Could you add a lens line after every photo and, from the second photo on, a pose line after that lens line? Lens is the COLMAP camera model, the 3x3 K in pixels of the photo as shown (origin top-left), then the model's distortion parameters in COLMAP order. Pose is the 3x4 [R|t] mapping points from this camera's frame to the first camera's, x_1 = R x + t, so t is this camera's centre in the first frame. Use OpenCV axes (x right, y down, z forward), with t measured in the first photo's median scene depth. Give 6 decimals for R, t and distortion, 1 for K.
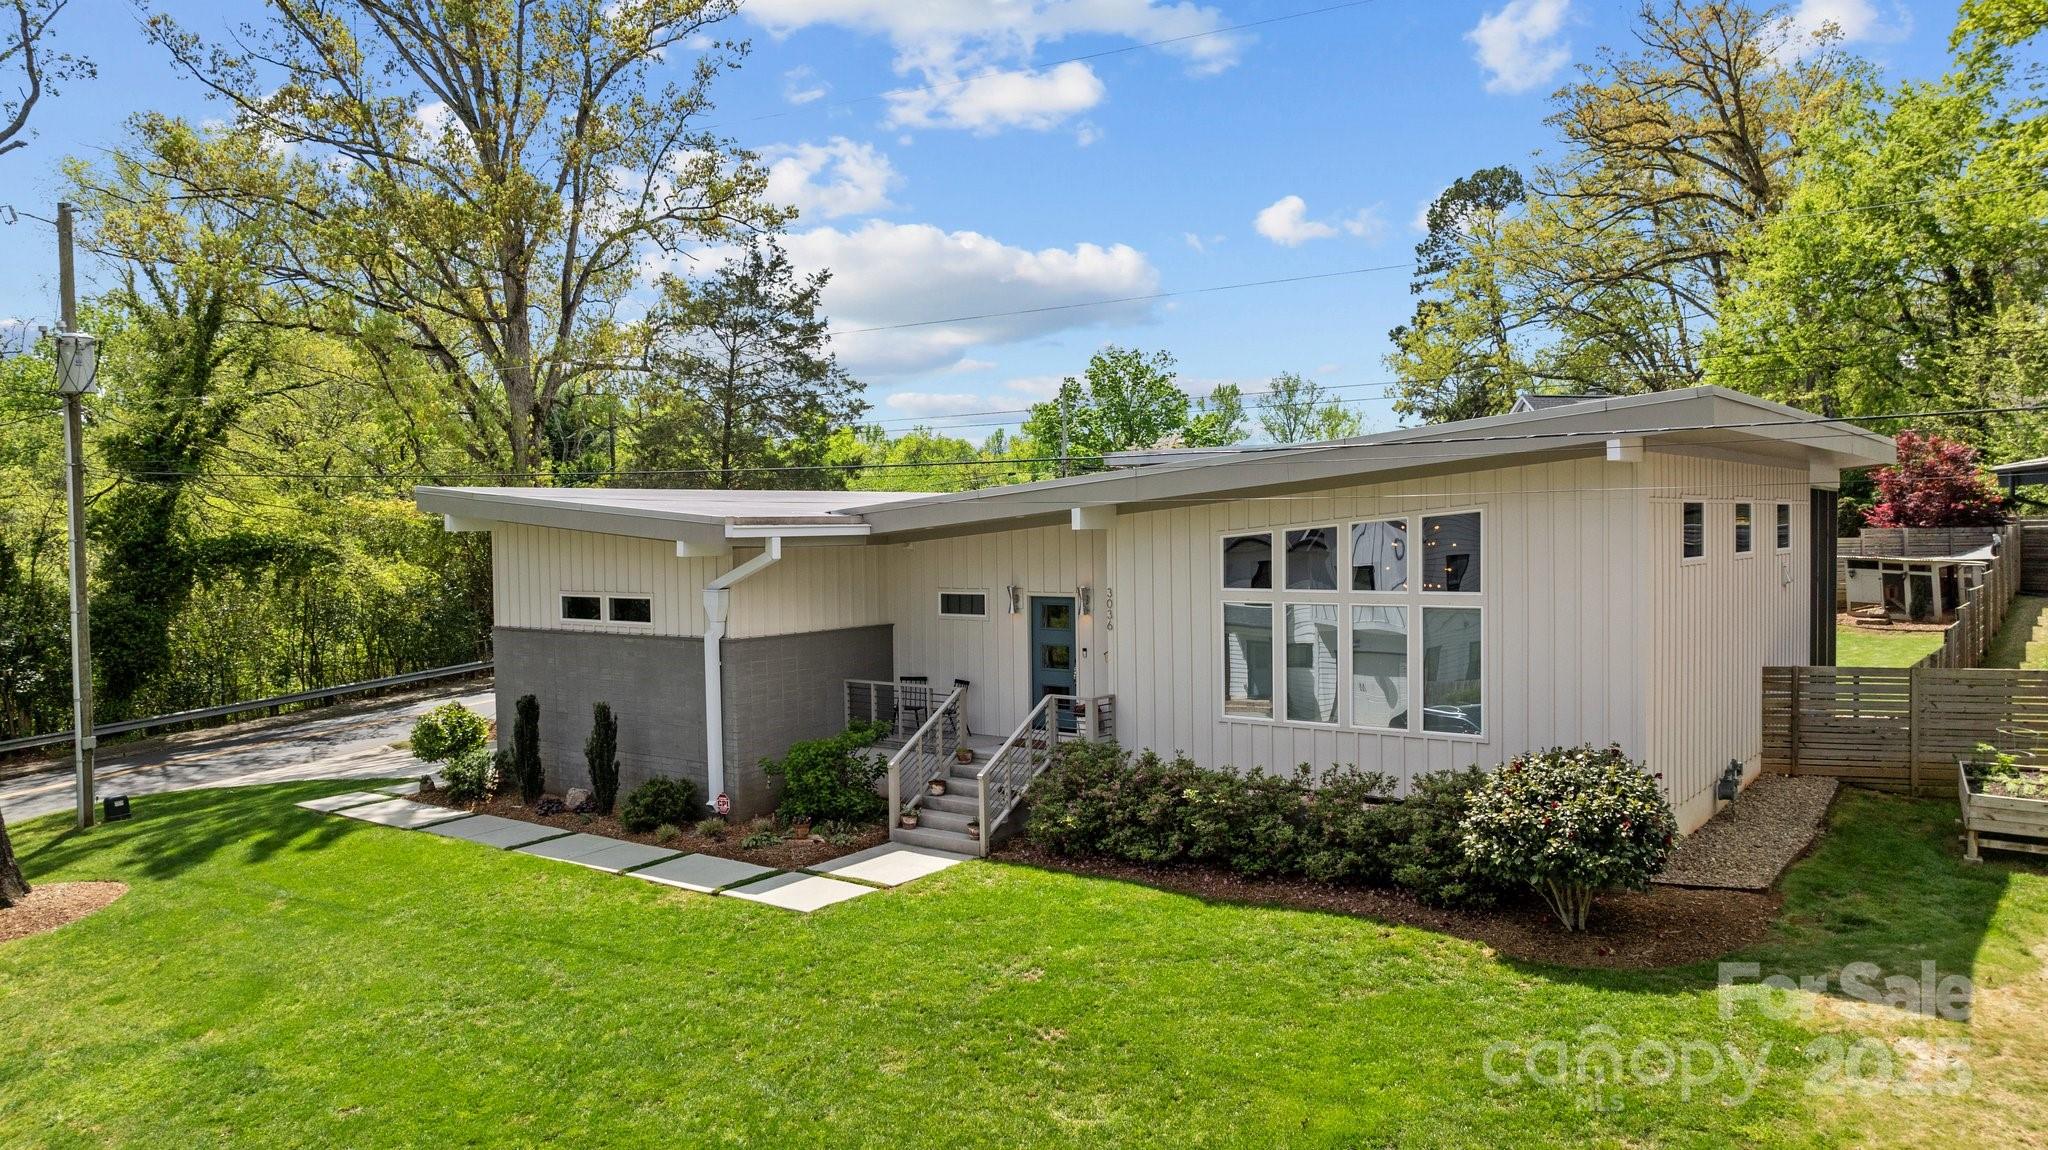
lens RADIAL K [[1460.6, 0, 1022.7], [0, 1460.6, 512.9], [0, 0, 1]] dist [-0.048183, -0.000823]
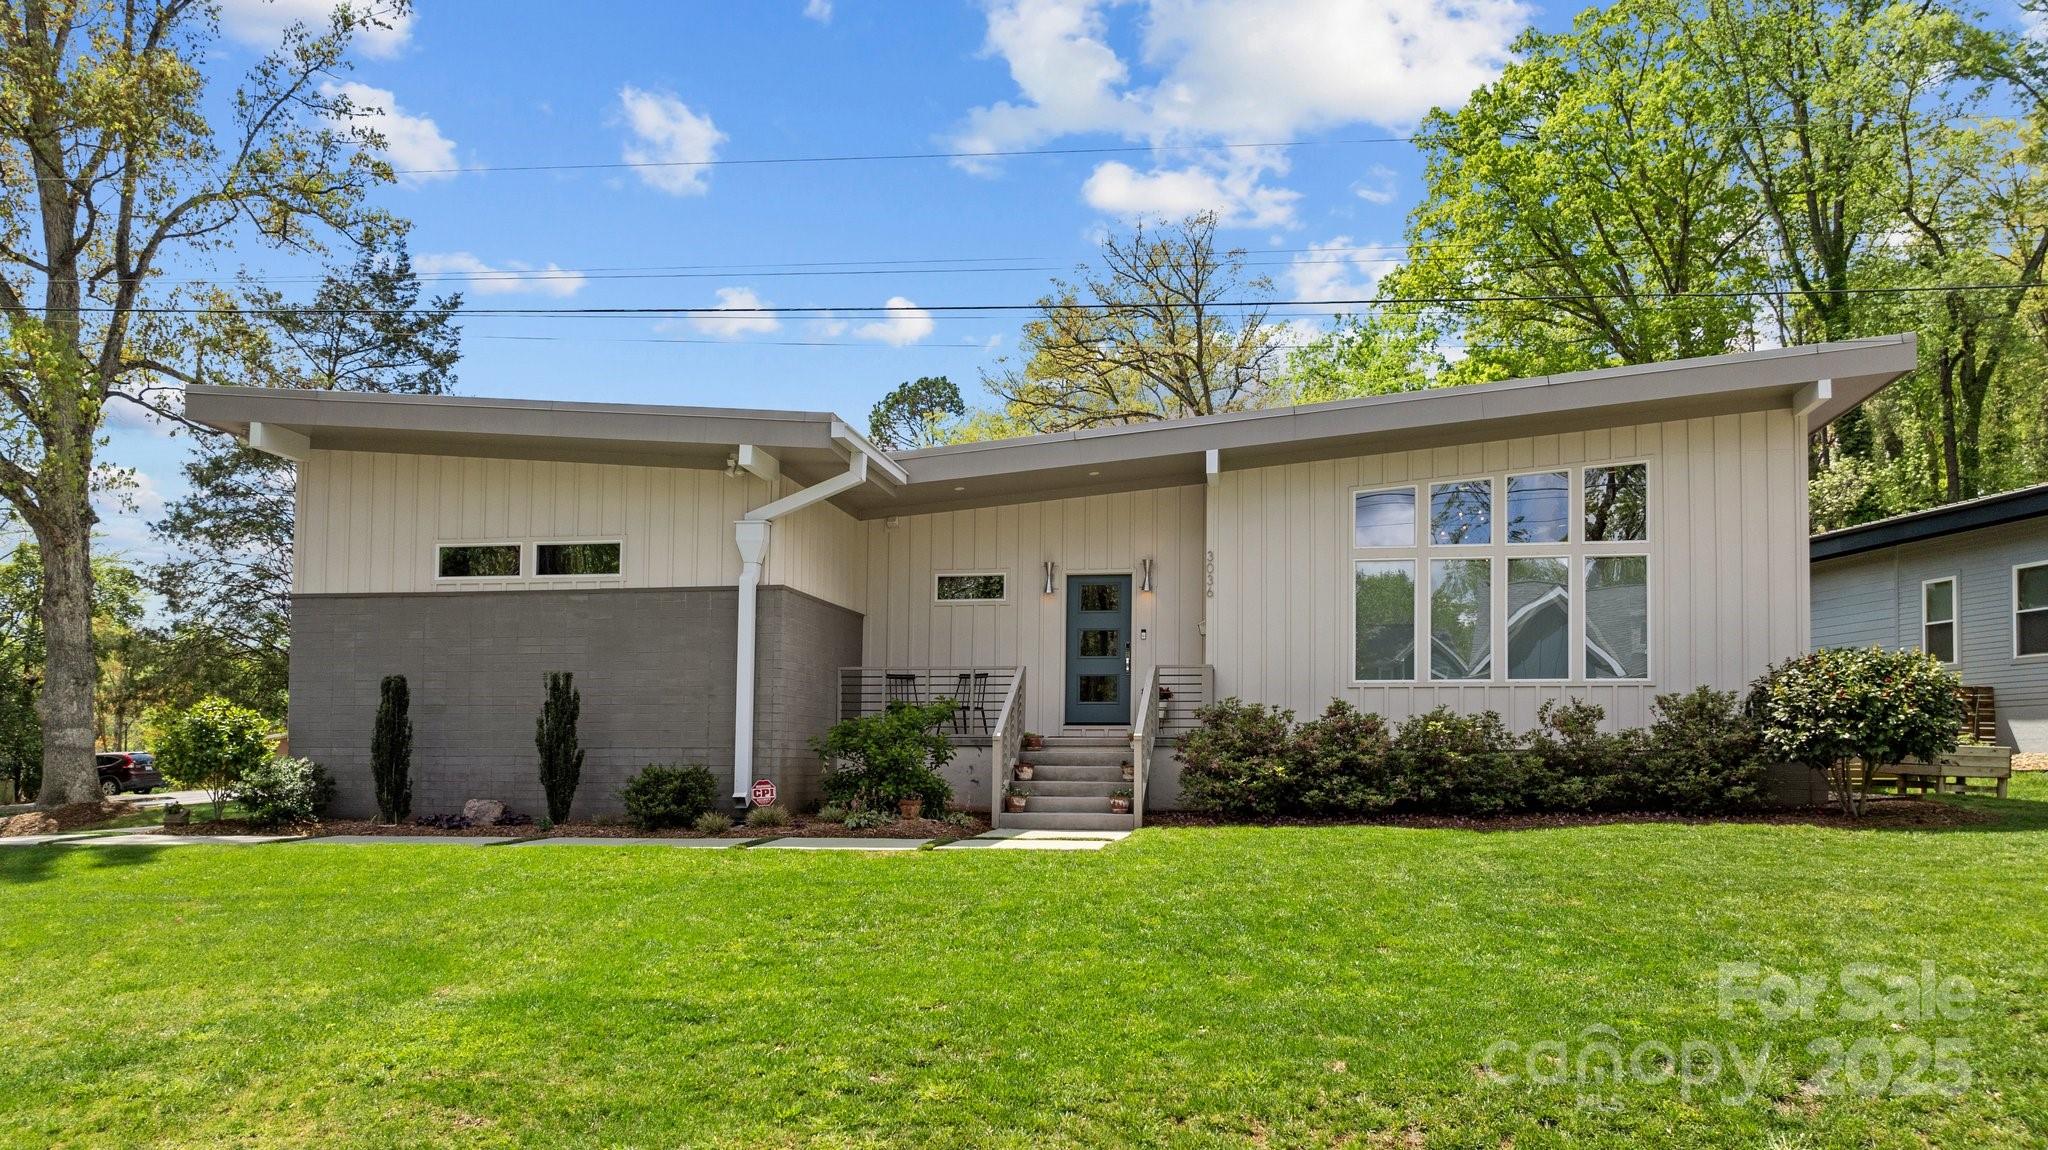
lens RADIAL K [[1576.7, 0, 1024.0], [0, 1576.7, 575.0], [0, 0, 1]] dist [-0.005490, -0.000560]
pose [[0.882988, 0.083798, 0.461854, -0.469321], [-0.020958, 0.989992, -0.139556, 0.195440], [-0.468927, 0.113546, 0.875908, 0.186260]]
